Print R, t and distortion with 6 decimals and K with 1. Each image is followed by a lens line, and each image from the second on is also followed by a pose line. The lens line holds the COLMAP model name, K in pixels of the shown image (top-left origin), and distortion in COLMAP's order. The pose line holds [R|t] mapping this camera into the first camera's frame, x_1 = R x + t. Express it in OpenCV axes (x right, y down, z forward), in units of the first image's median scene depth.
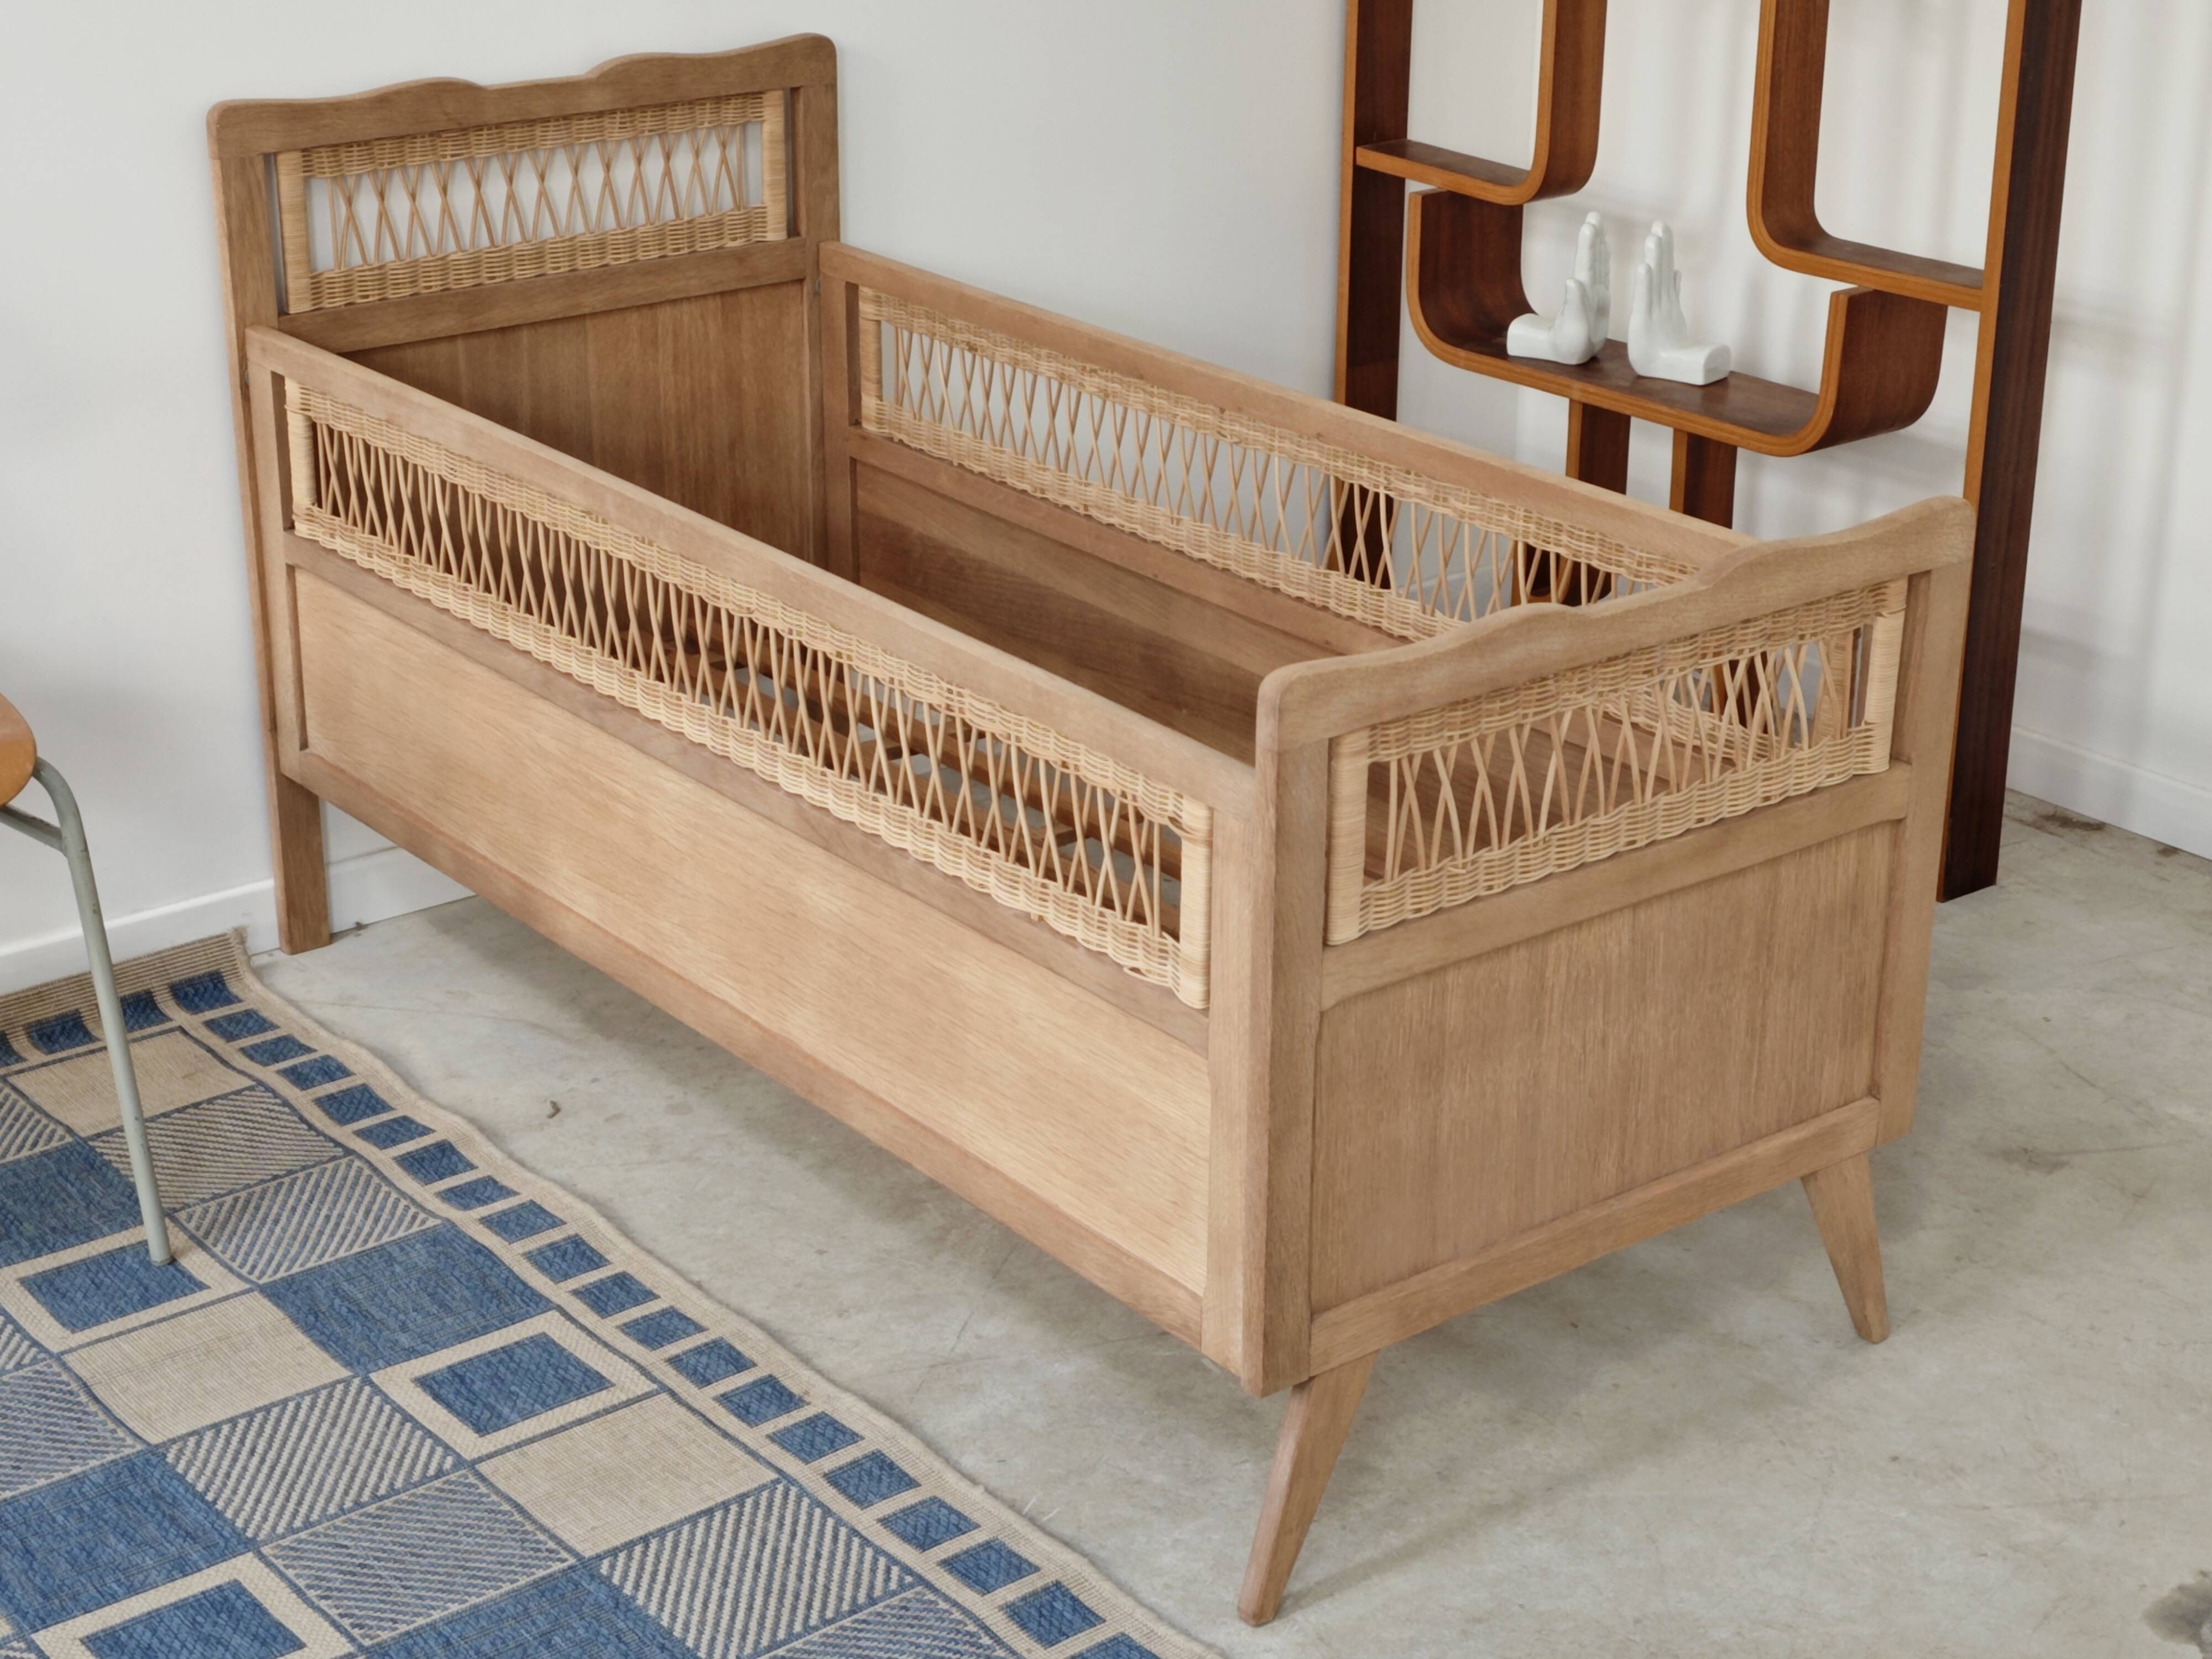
lens RADIAL K [[3706.9, 0, 1124.5], [0, 3706.9, 826.9], [0, 0, 1]] dist [0.298611, -1.614841]
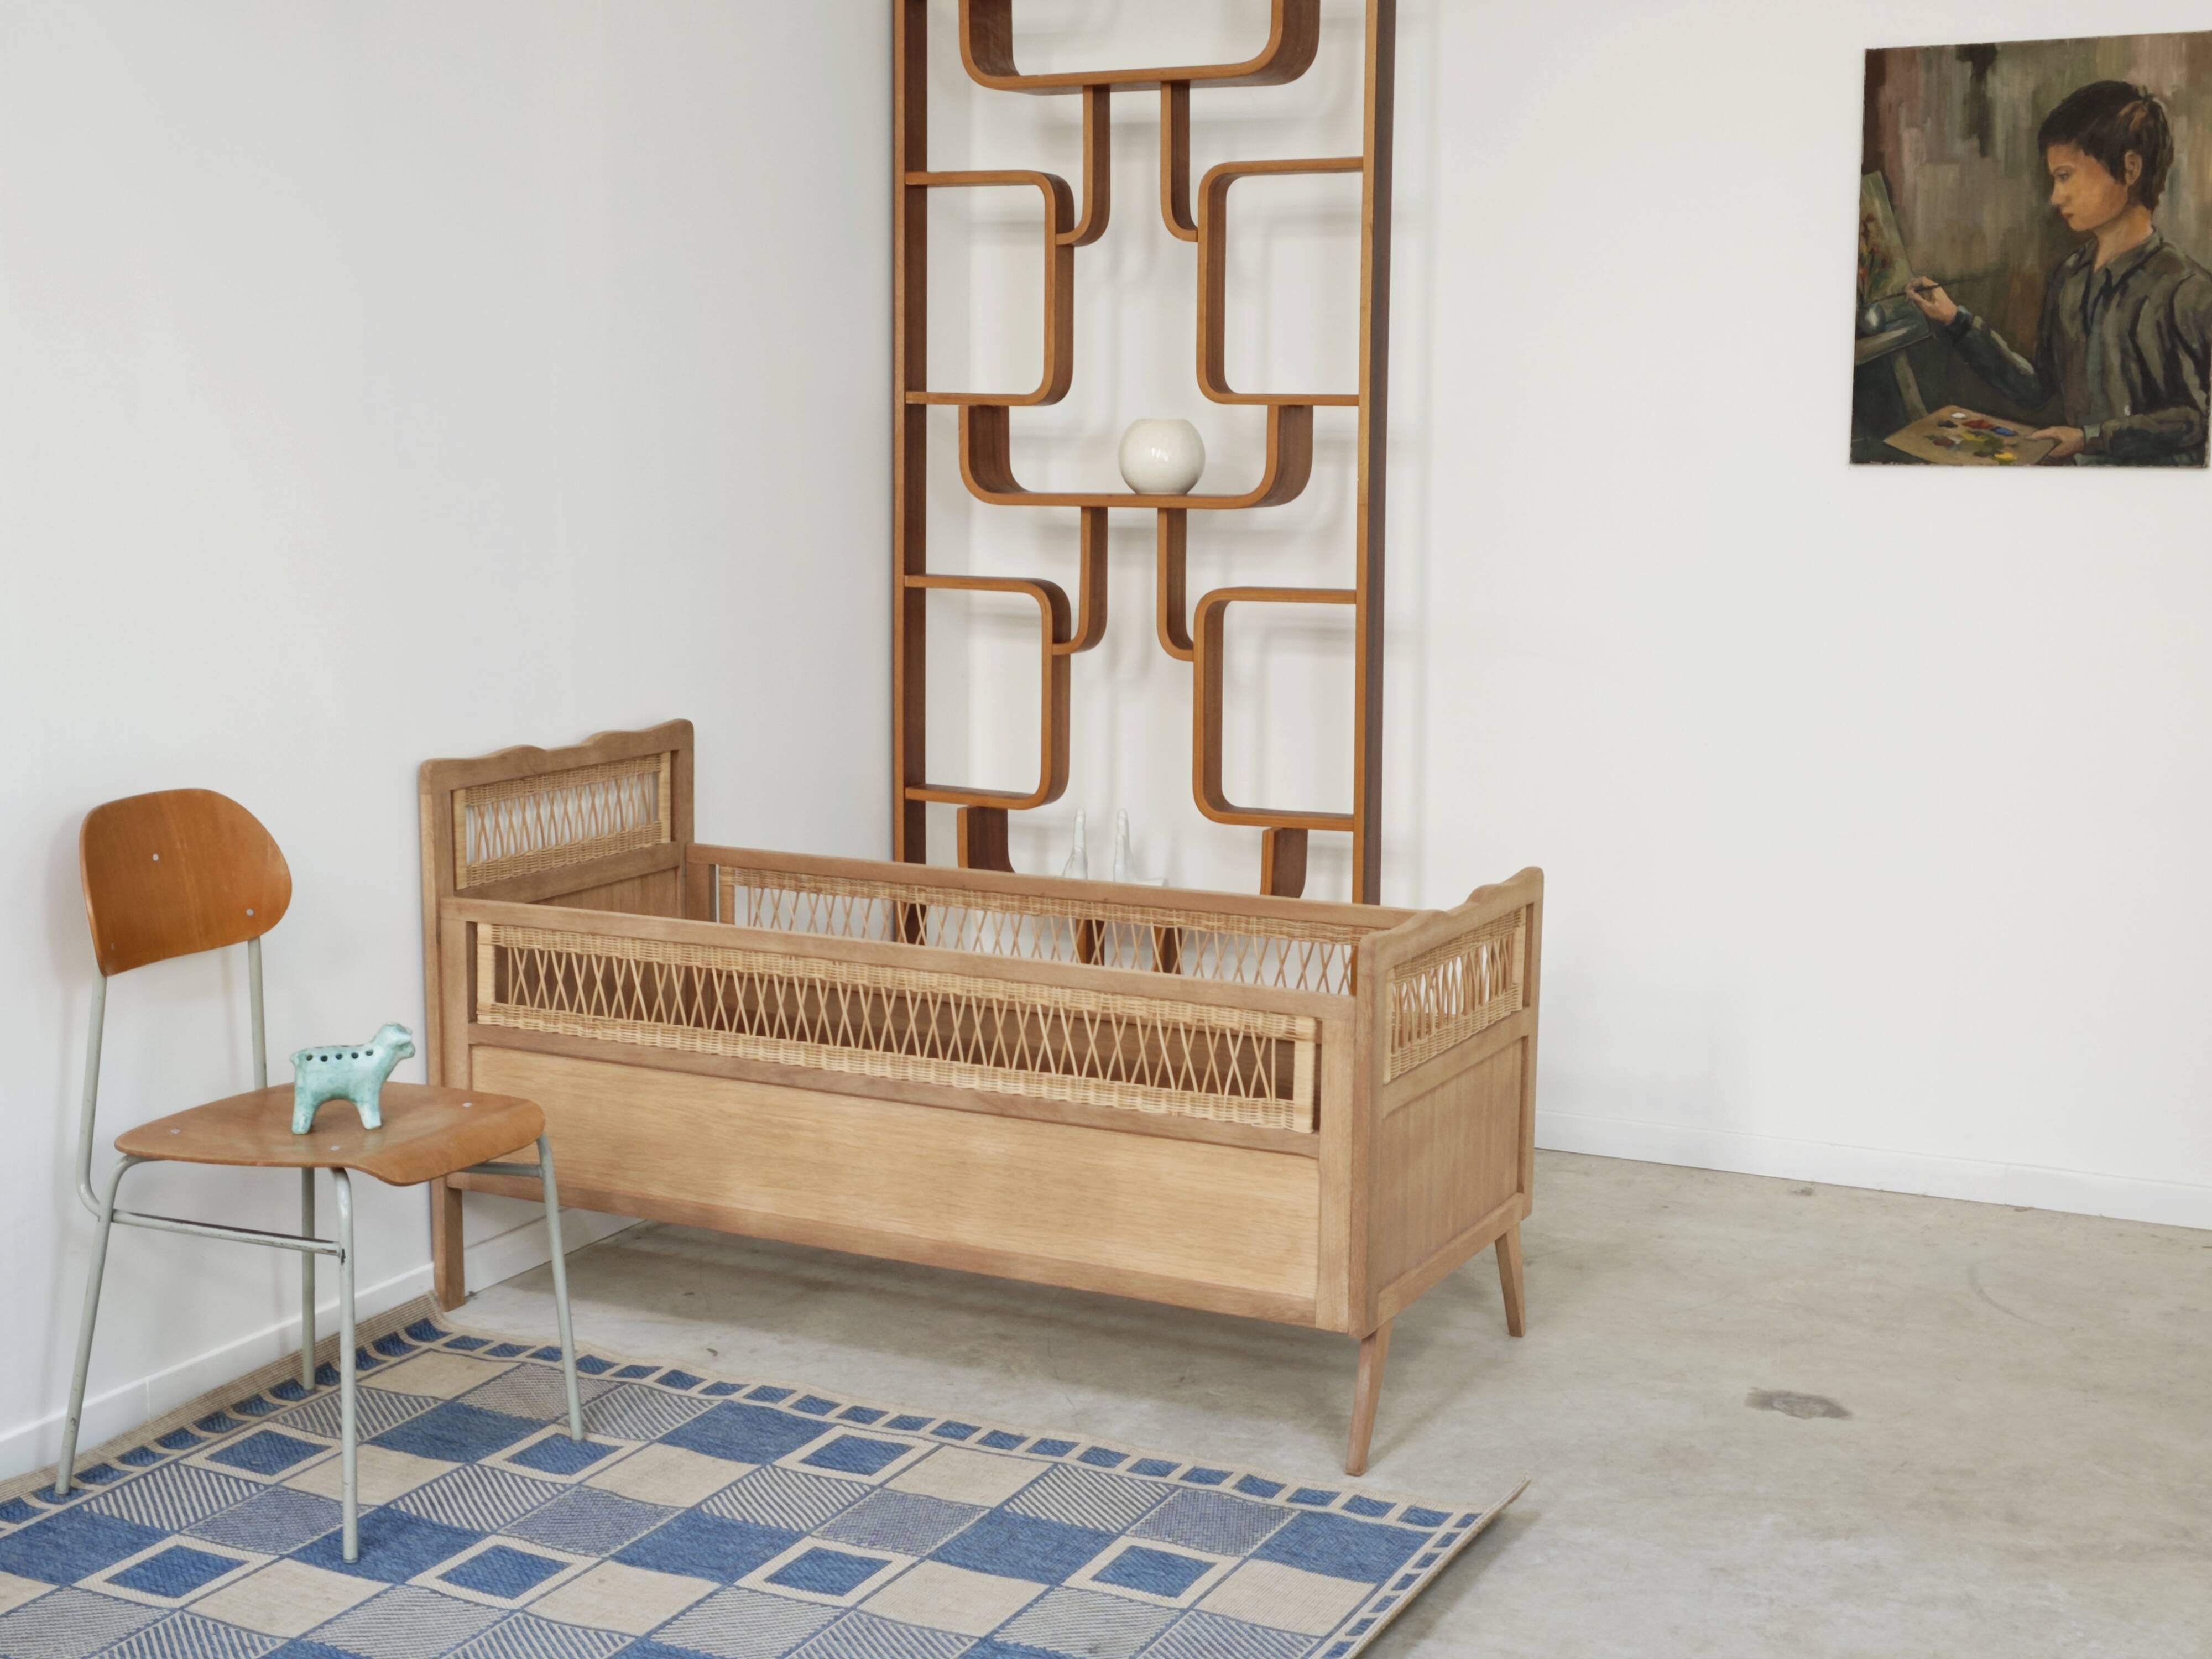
lens RADIAL K [[3043.7, 0, 1077.2], [0, 3043.7, 837.1], [0, 0, 1]] dist [0.008407, 0.076247]
pose [[0.908394, -0.063365, 0.413286, -0.587916], [0.154606, 0.969297, -0.191207, 0.148455], [-0.388481, 0.237588, 0.890300, -0.300289]]
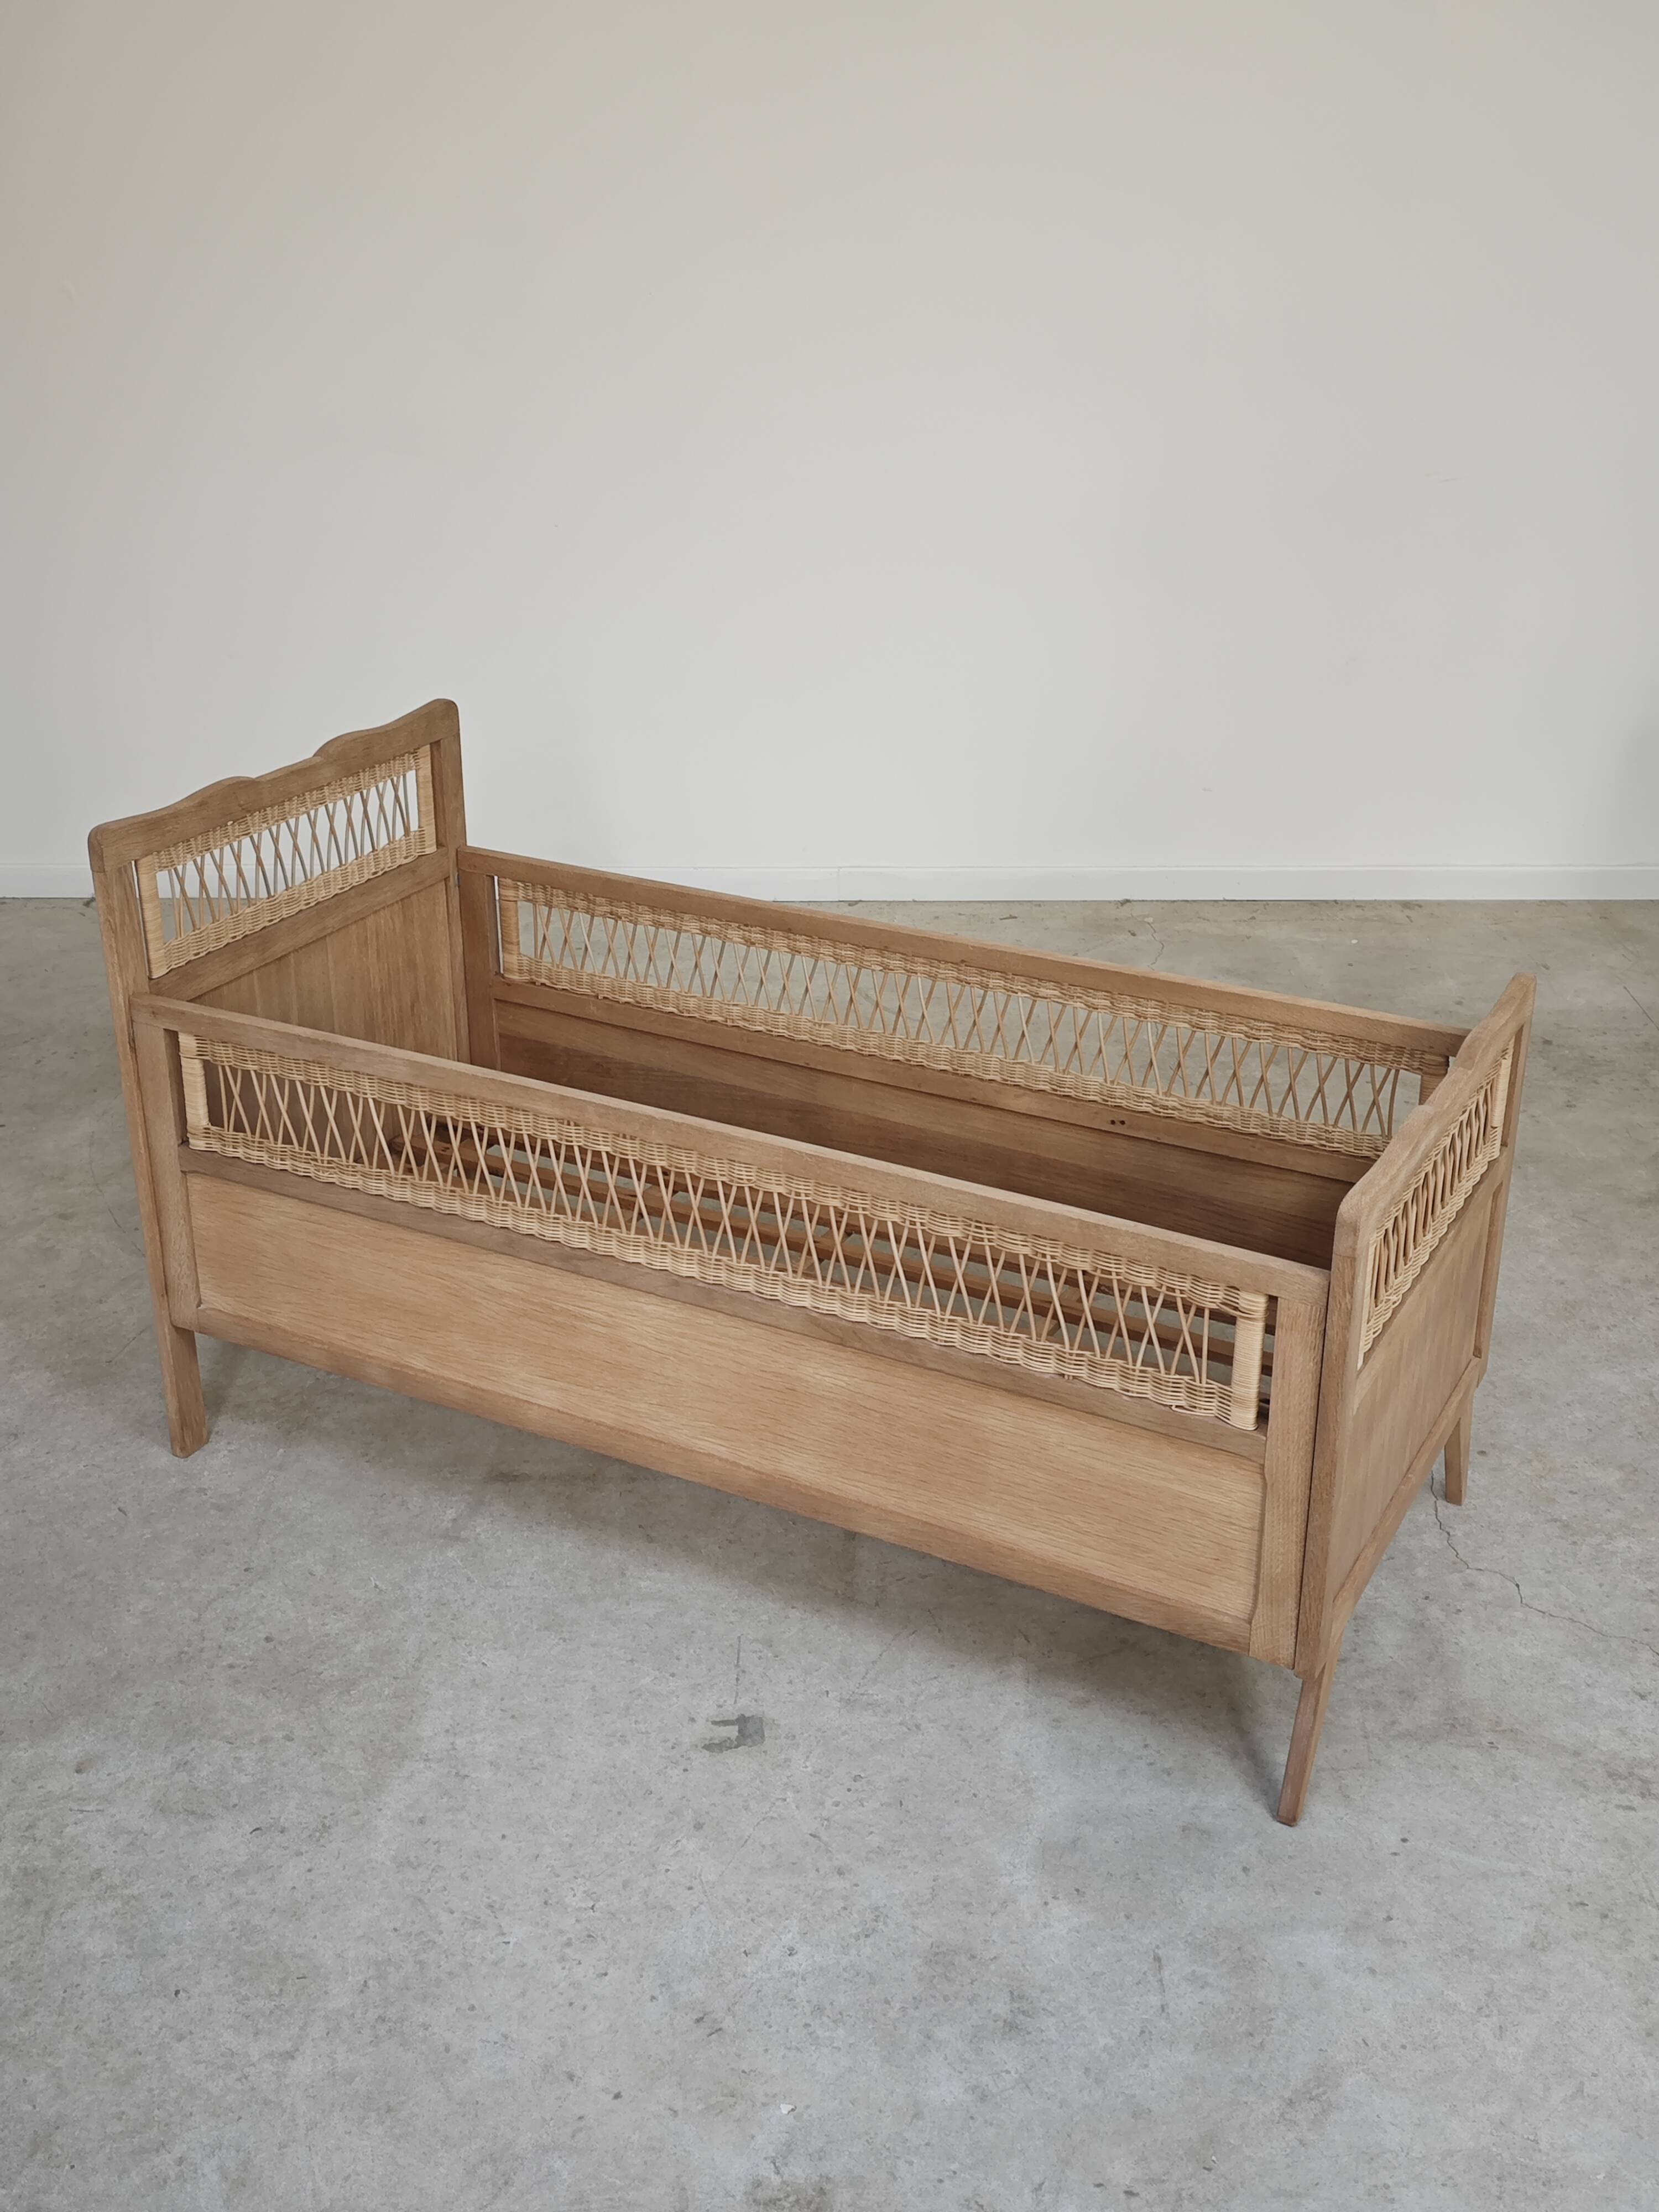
lens RADIAL K [[2421.9, 0, 829.5], [0, 2421.9, 1106.0], [0, 0, 1]] dist [0.167187, -0.359572]
pose [[0.916475, -0.174664, 0.359953, -0.362254], [0.156376, 0.984488, 0.079566, -0.141215], [-0.368267, -0.016632, 0.929571, 0.160666]]
